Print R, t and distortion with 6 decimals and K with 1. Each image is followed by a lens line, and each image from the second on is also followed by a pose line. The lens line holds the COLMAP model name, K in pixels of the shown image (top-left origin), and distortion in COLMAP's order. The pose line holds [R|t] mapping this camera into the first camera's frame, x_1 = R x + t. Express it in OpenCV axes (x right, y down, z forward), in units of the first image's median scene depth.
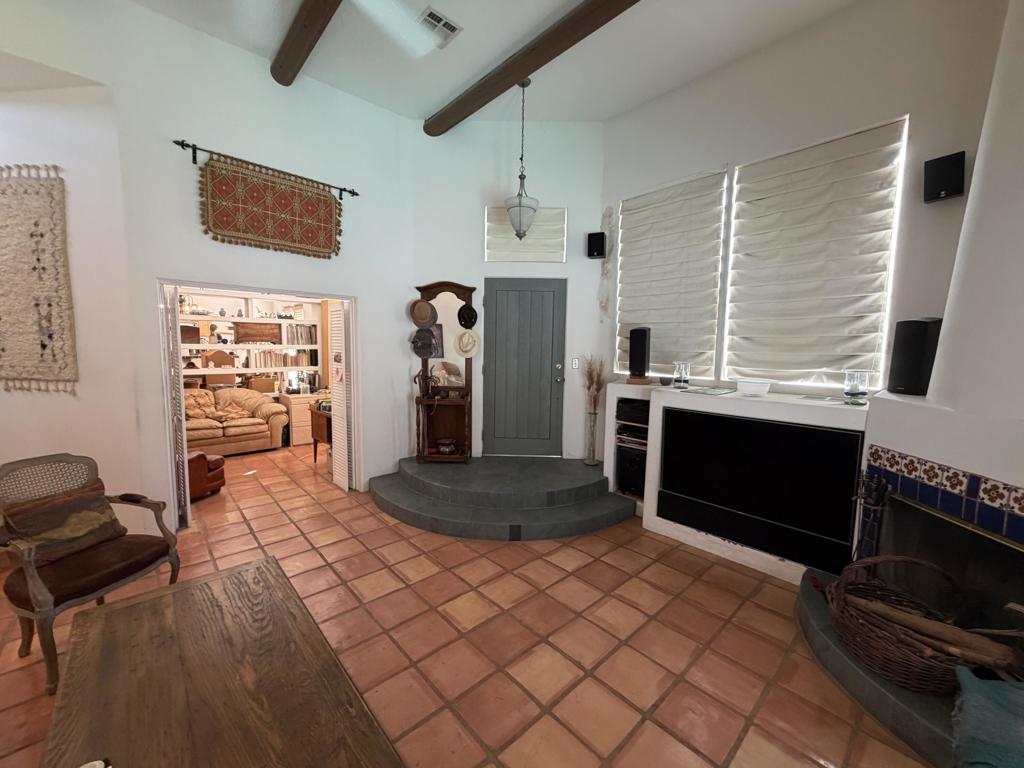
lens RADIAL K [[406.4, 0, 513.5], [0, 406.4, 384.0], [0, 0, 1]] dist [0.002409, 0.000147]
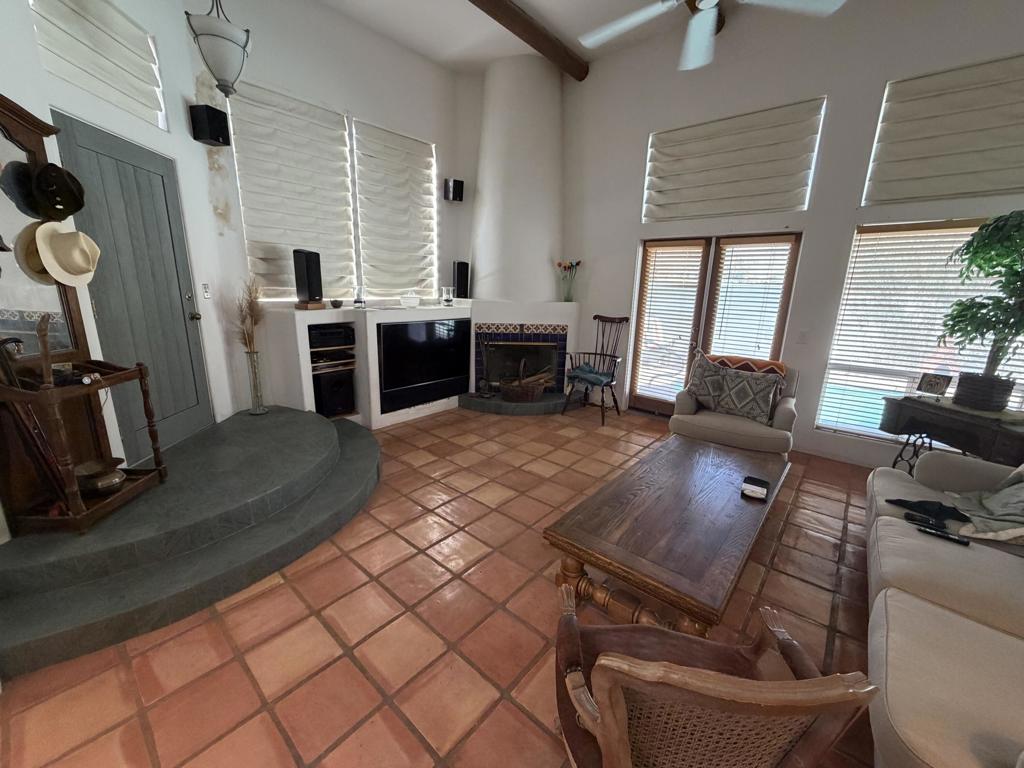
lens RADIAL K [[406.4, 0, 507.5], [0, 406.4, 381.3], [0, 0, 1]] dist [0.002409, 0.000147]
pose [[-0.109835, -0.245775, 0.963084, -0.911245], [0.067149, 0.964898, 0.253896, -0.061695], [-0.991679, 0.092557, -0.089476, 0.778103]]
